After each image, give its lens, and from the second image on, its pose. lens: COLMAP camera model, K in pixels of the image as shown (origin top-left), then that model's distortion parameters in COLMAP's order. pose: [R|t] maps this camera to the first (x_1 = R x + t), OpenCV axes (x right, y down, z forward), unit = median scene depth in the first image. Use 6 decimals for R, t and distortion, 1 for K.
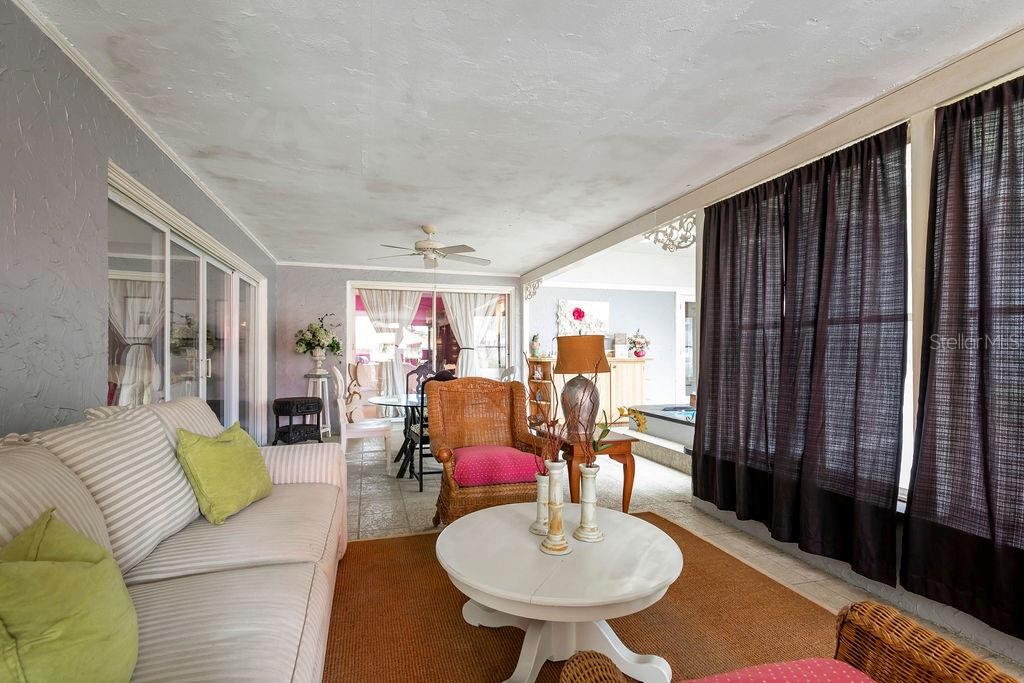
lens RADIAL K [[468.4, 0, 505.2], [0, 468.4, 351.2], [0, 0, 1]] dist [-0.000448, -0.000138]
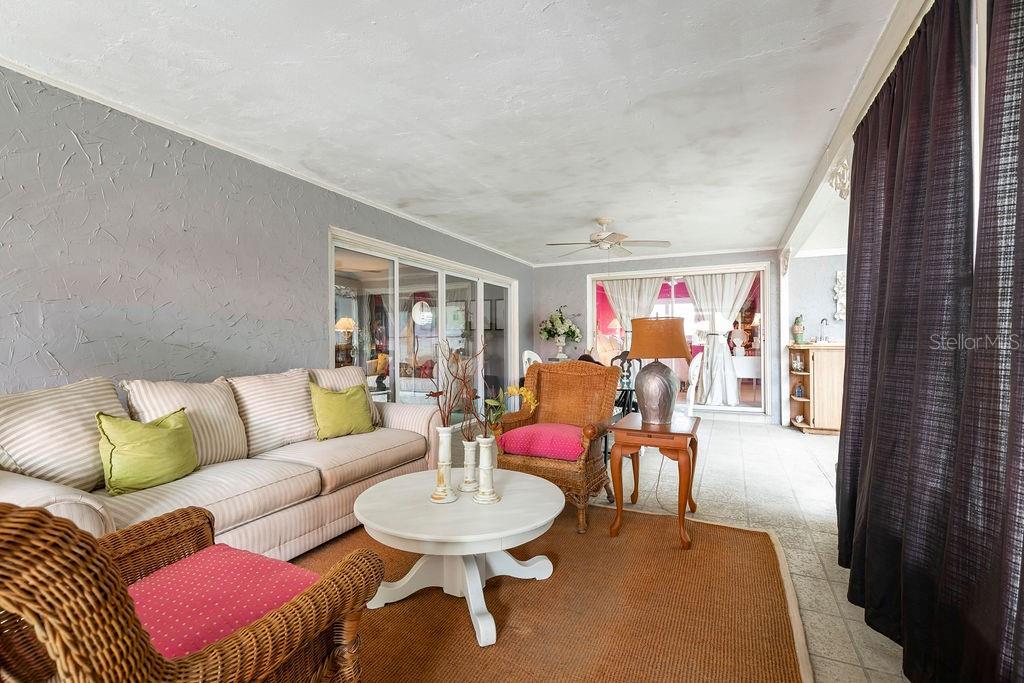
lens RADIAL K [[468.4, 0, 517.1], [0, 468.4, 337.2], [0, 0, 1]] dist [-0.000448, -0.000138]
pose [[0.749772, -0.011519, -0.661596, 0.440376], [0.007489, 0.999932, -0.008923, 0.009474], [0.661654, 0.001736, 0.749807, 0.097107]]
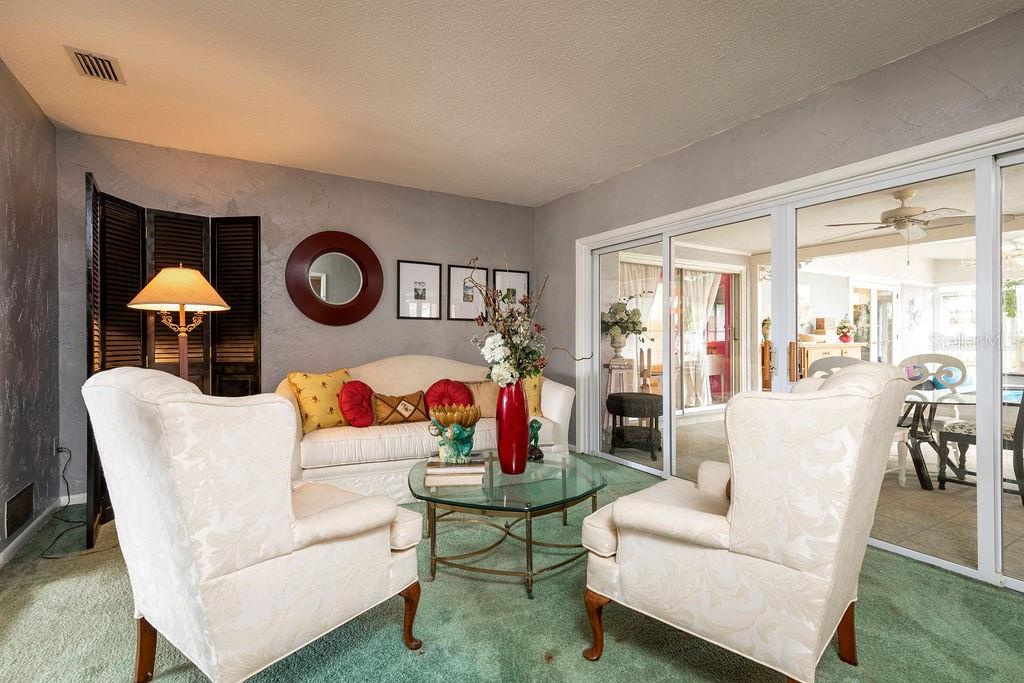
lens RADIAL K [[468.4, 0, 507.5], [0, 468.4, 339.4], [0, 0, 1]] dist [-0.000448, -0.000138]
pose [[0.969421, -0.003104, 0.245383, -1.232708], [0.000844, 0.999956, 0.009313, -0.003775], [-0.245401, -0.008821, 0.969381, 0.400042]]
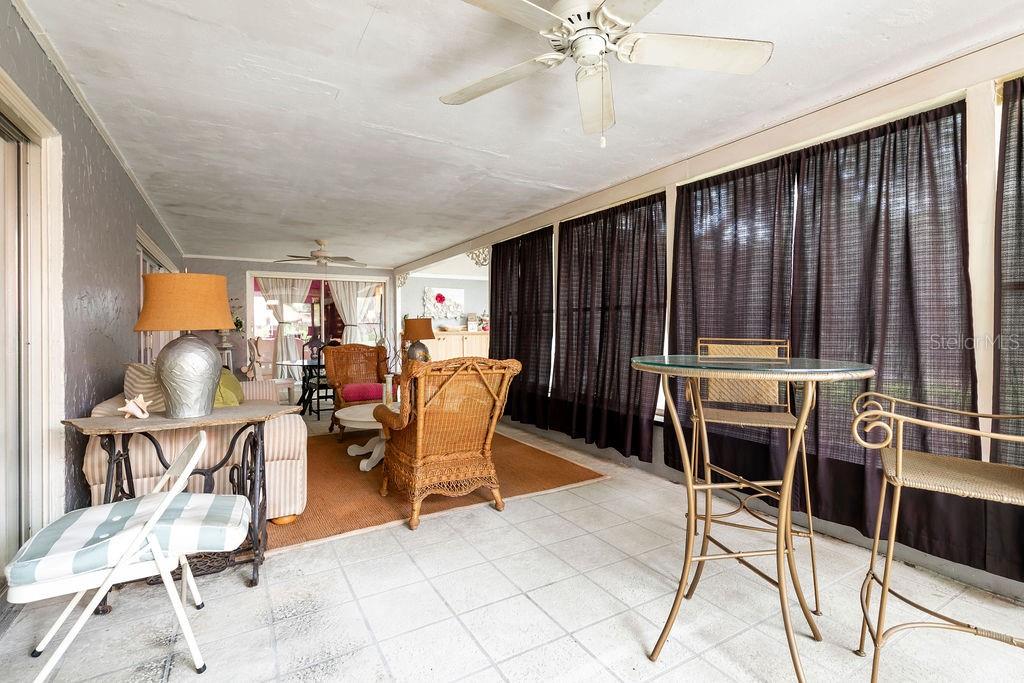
lens RADIAL K [[468.4, 0, 514.3], [0, 468.4, 329.6], [0, 0, 1]] dist [-0.000448, -0.000138]
pose [[0.968639, -0.009286, 0.248300, 0.058075], [0.007407, 0.999936, 0.008504, -0.003138], [-0.248363, -0.006398, 0.968646, -0.607453]]
